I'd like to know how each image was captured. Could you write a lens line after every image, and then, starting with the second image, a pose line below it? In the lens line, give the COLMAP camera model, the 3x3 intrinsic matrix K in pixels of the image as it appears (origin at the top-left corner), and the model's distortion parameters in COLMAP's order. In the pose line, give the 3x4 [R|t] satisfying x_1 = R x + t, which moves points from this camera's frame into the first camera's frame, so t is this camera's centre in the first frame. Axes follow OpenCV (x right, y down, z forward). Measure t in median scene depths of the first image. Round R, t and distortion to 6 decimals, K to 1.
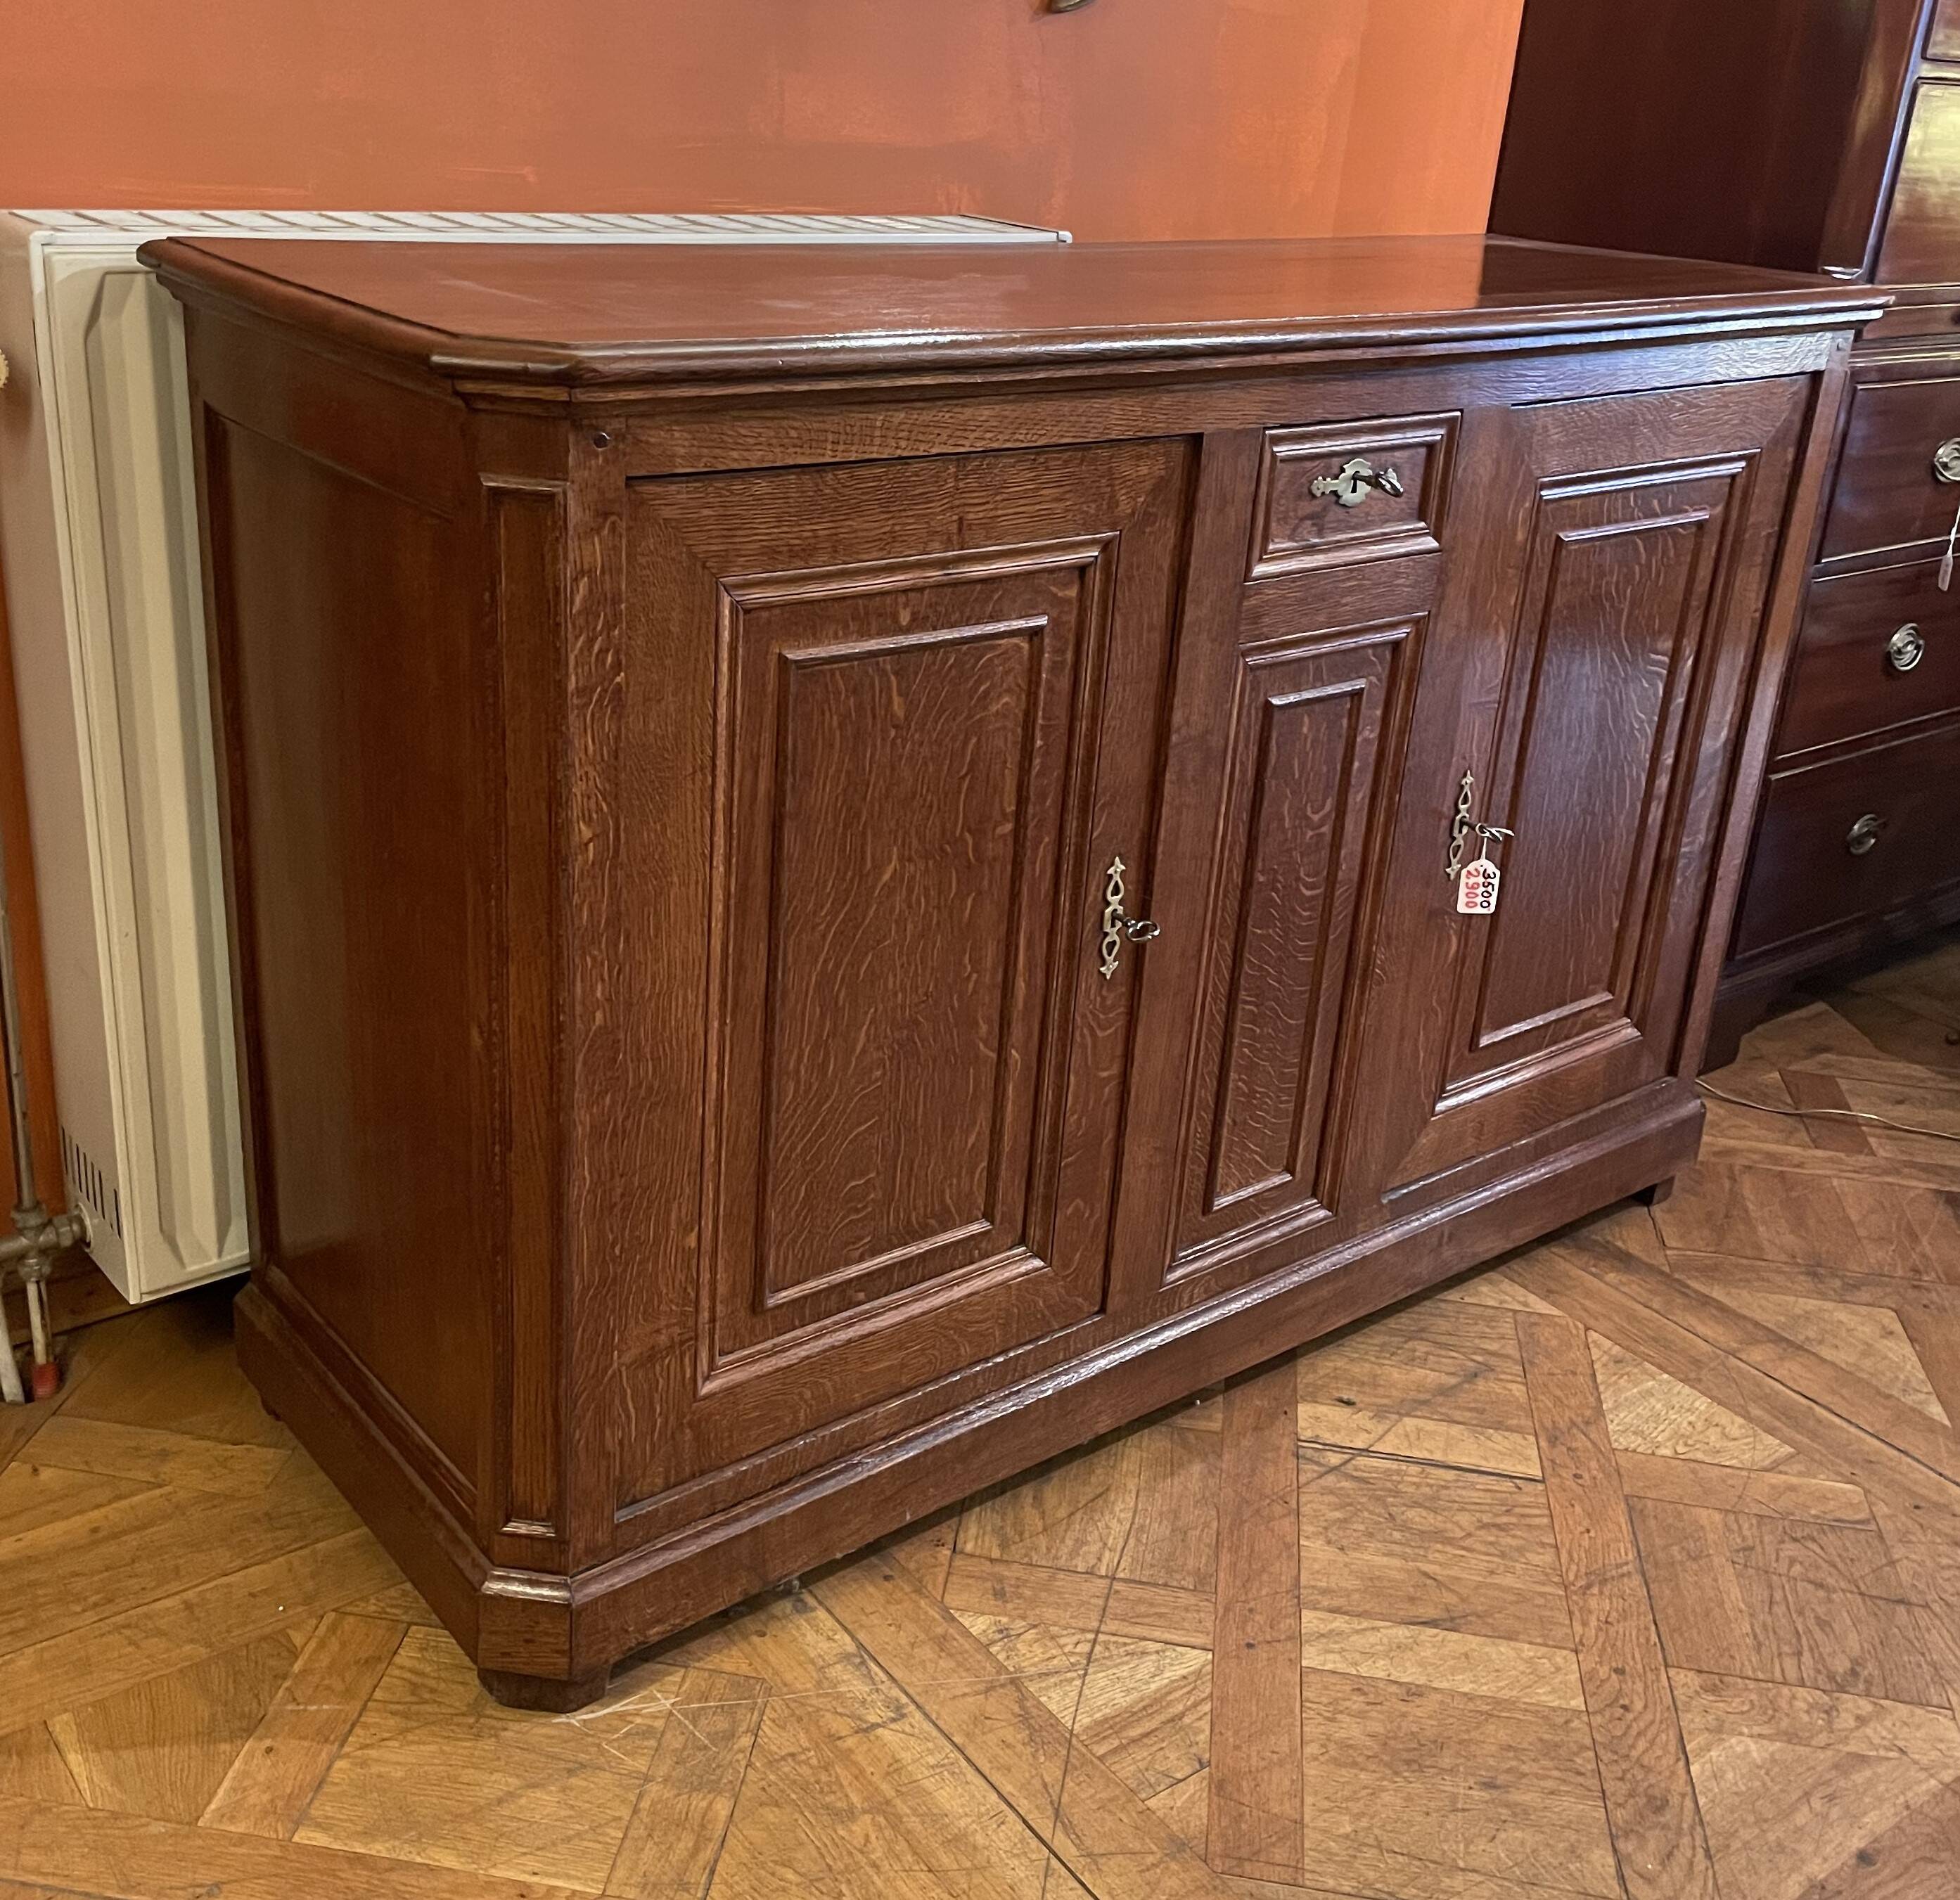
lens RADIAL K [[2148.0, 0, 957.6], [0, 2148.0, 915.0], [0, 0, 1]] dist [0.109764, 0.000000]
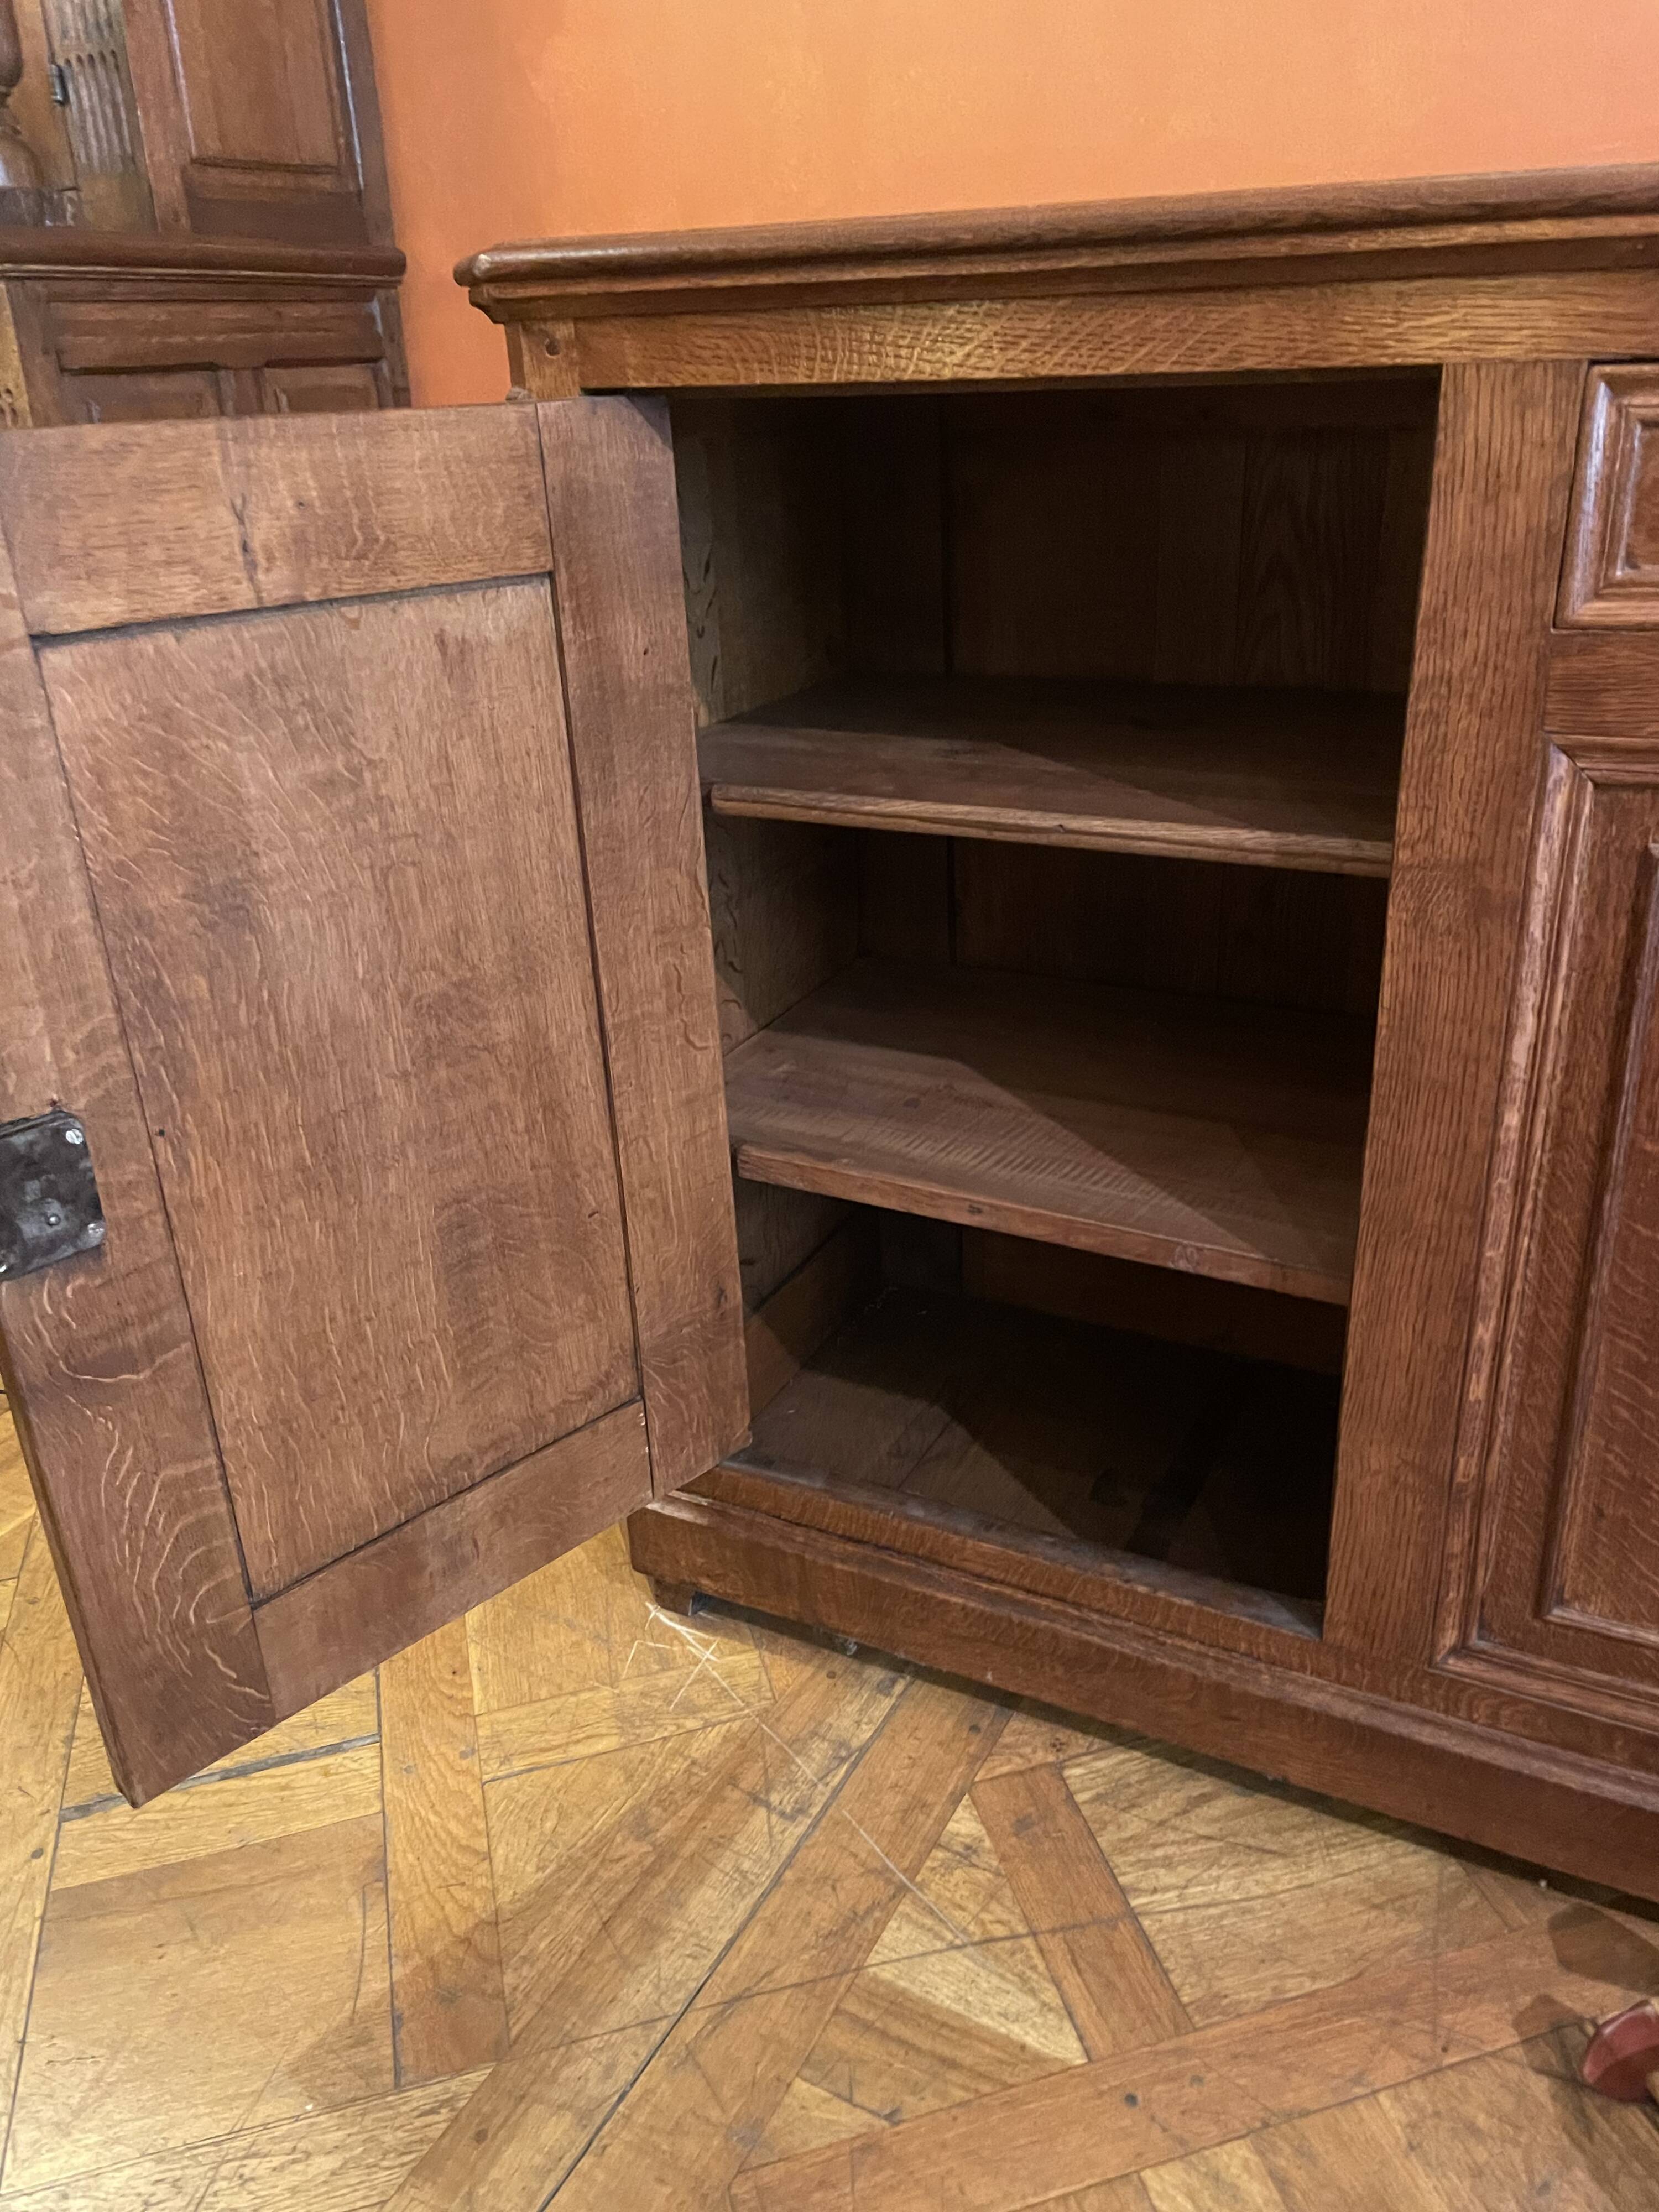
lens RADIAL K [[1676.4, 0, 861.4], [0, 1676.4, 1093.6], [0, 0, 1]] dist [0.067195, -0.065190]
pose [[0.417343, 0.290038, -0.861222, 0.500041], [-0.288939, 0.940872, 0.176845, -0.056006], [0.861591, 0.175036, 0.476469, 0.607636]]
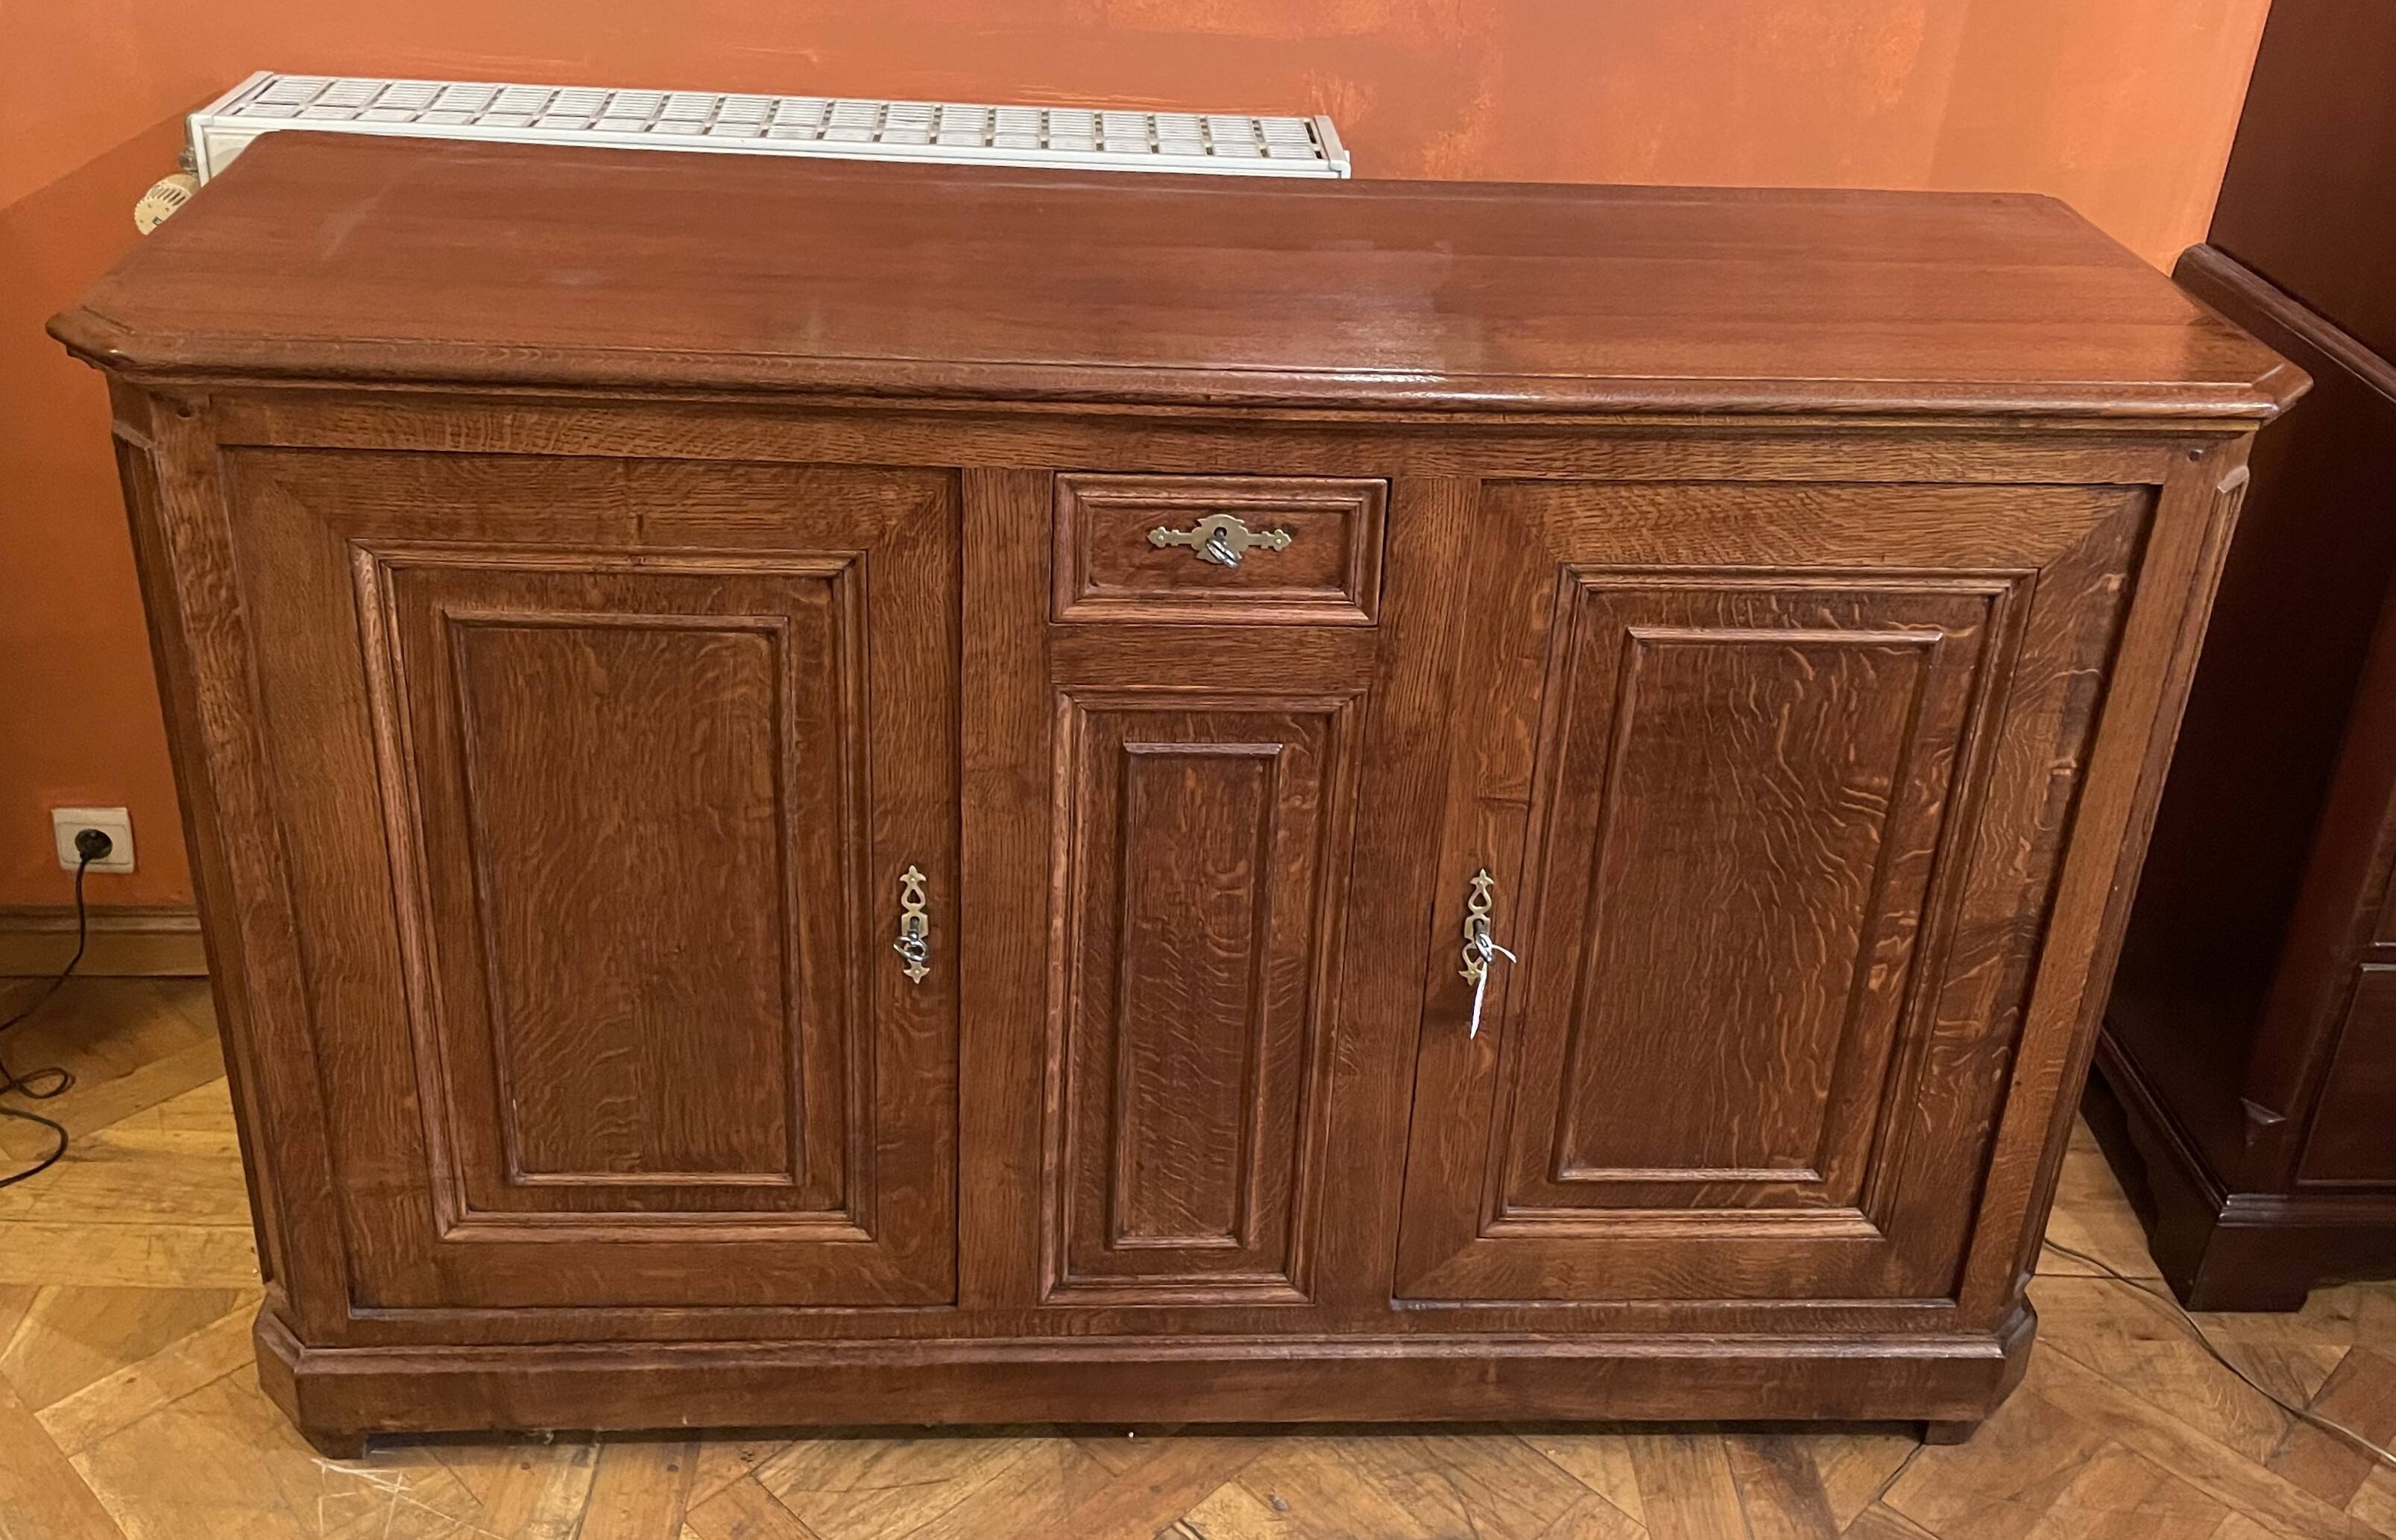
lens RADIAL K [[2295.8, 0, 1196.1], [0, 2295.8, 665.9], [0, 0, 1]] dist [0.072904, 0.000000]
pose [[0.813878, 0.246522, -0.526146, 0.690248], [-0.218829, 0.968906, 0.115475, -0.258089], [0.538254, 0.021153, 0.842517, 0.205185]]
